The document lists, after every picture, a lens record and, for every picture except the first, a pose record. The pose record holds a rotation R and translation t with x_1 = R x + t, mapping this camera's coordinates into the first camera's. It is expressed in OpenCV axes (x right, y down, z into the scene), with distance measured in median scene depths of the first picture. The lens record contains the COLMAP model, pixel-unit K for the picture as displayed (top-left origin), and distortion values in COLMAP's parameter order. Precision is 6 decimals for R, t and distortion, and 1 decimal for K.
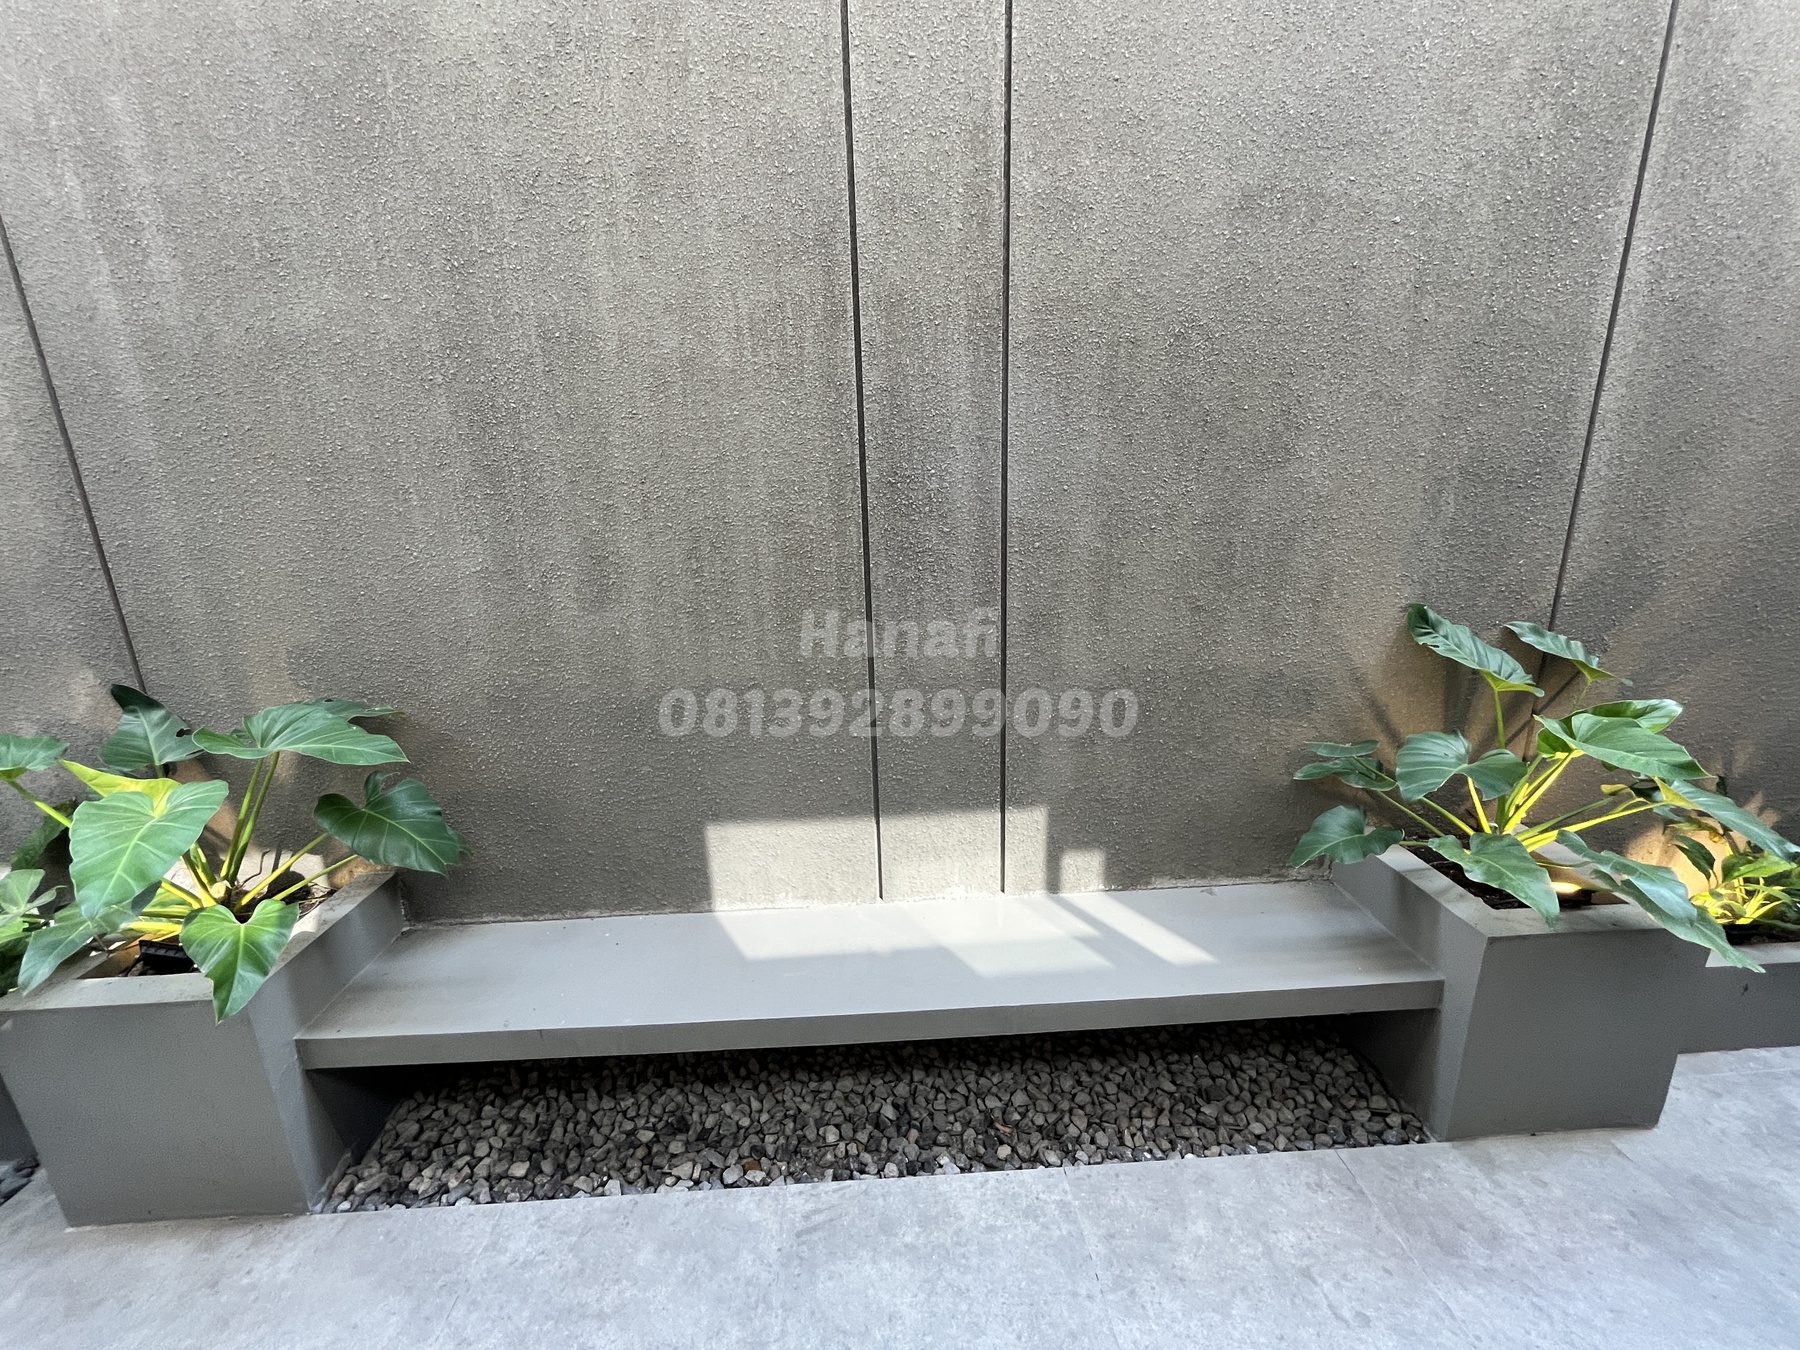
lens RADIAL K [[731.8, 0, 897.3], [0, 731.8, 676.1], [0, 0, 1]] dist [0.000217, -0.000433]
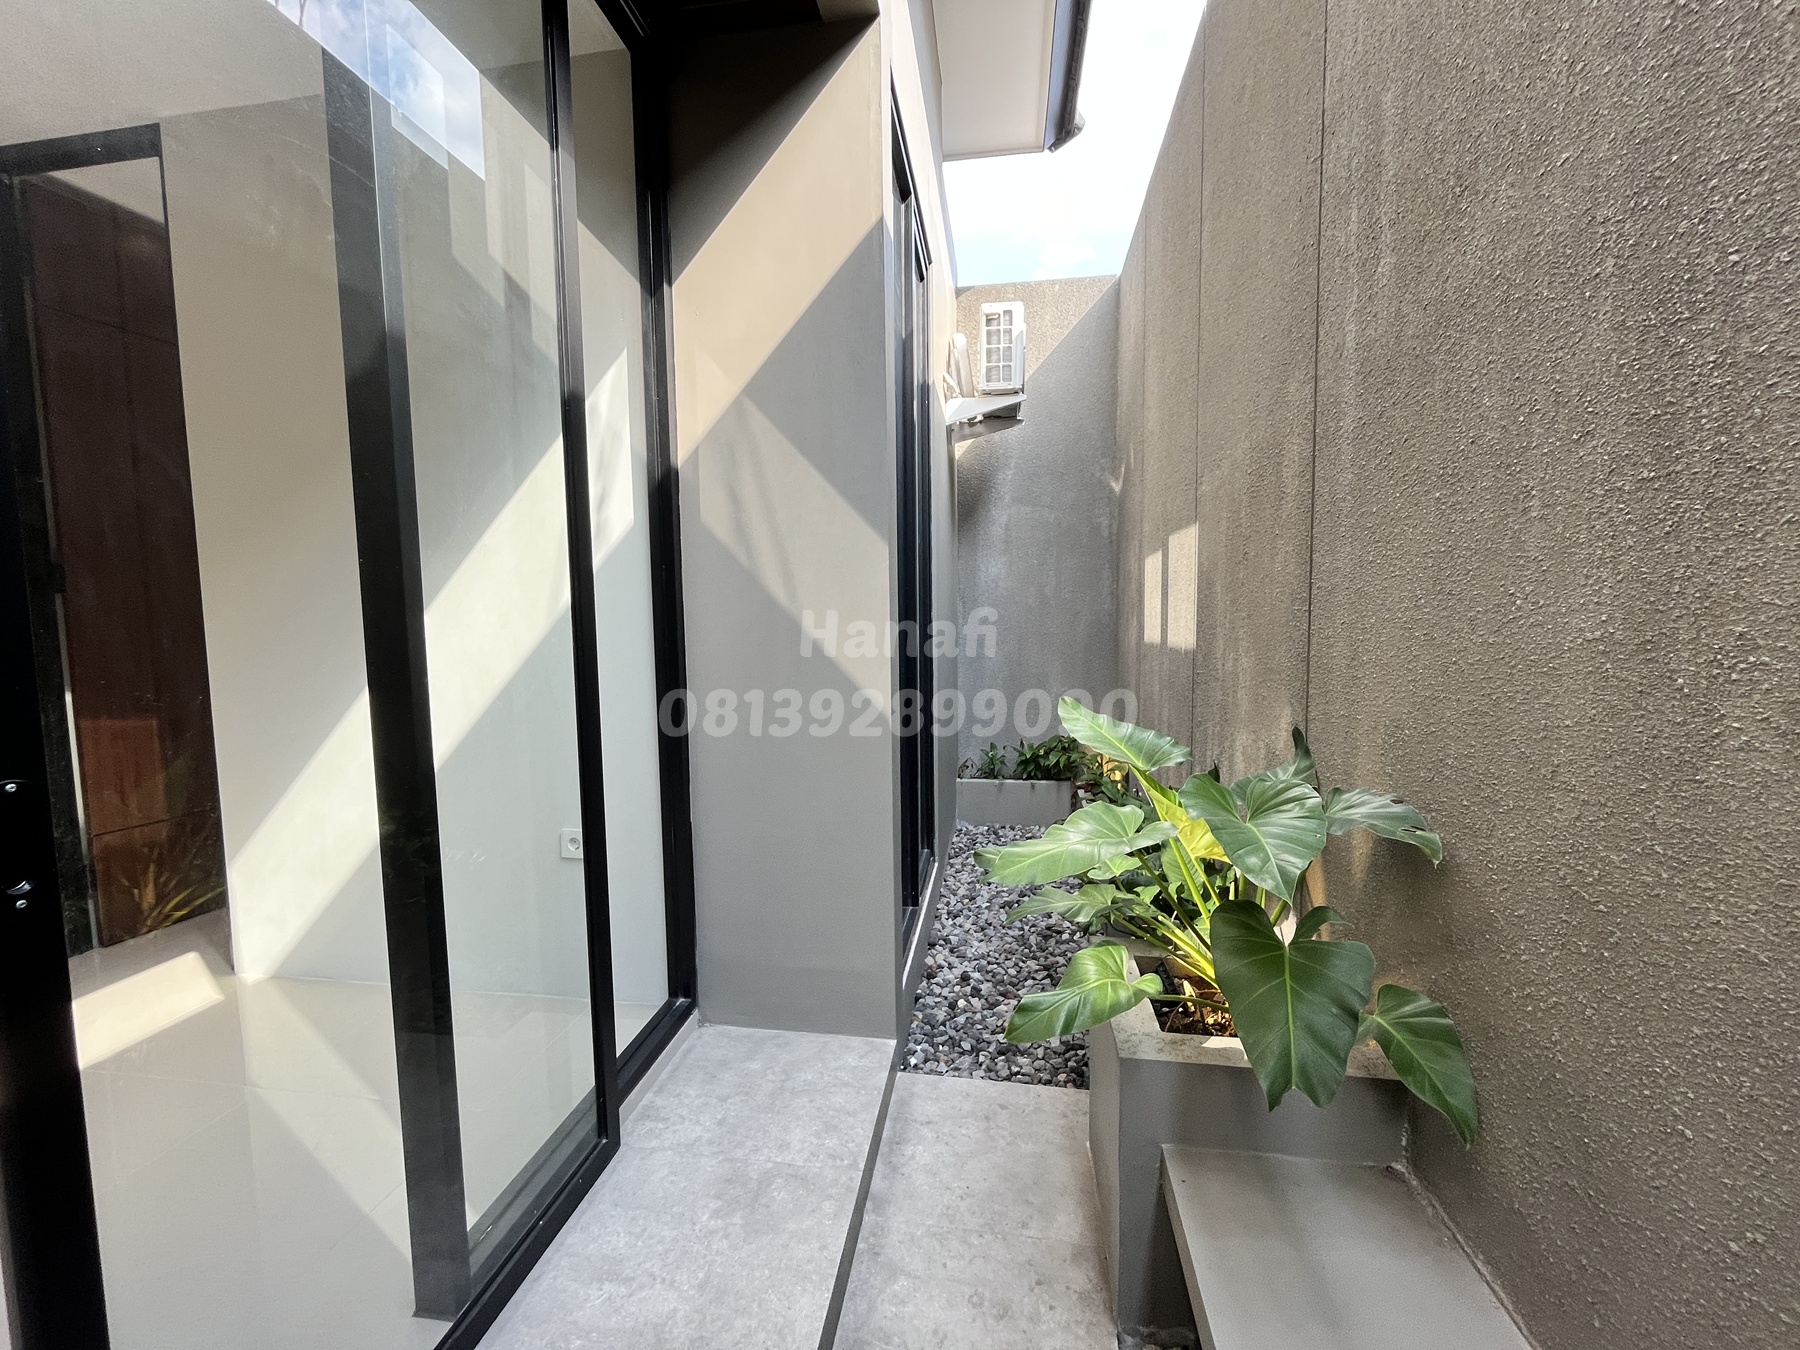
lens RADIAL K [[731.8, 0, 895.7], [0, 731.8, 673.5], [0, 0, 1]] dist [0.000217, -0.000433]
pose [[-0.212392, 0.108877, -0.971100, 0.012921], [-0.226769, 0.961152, 0.157359, -0.088529], [0.950508, 0.253637, -0.179451, 0.623856]]
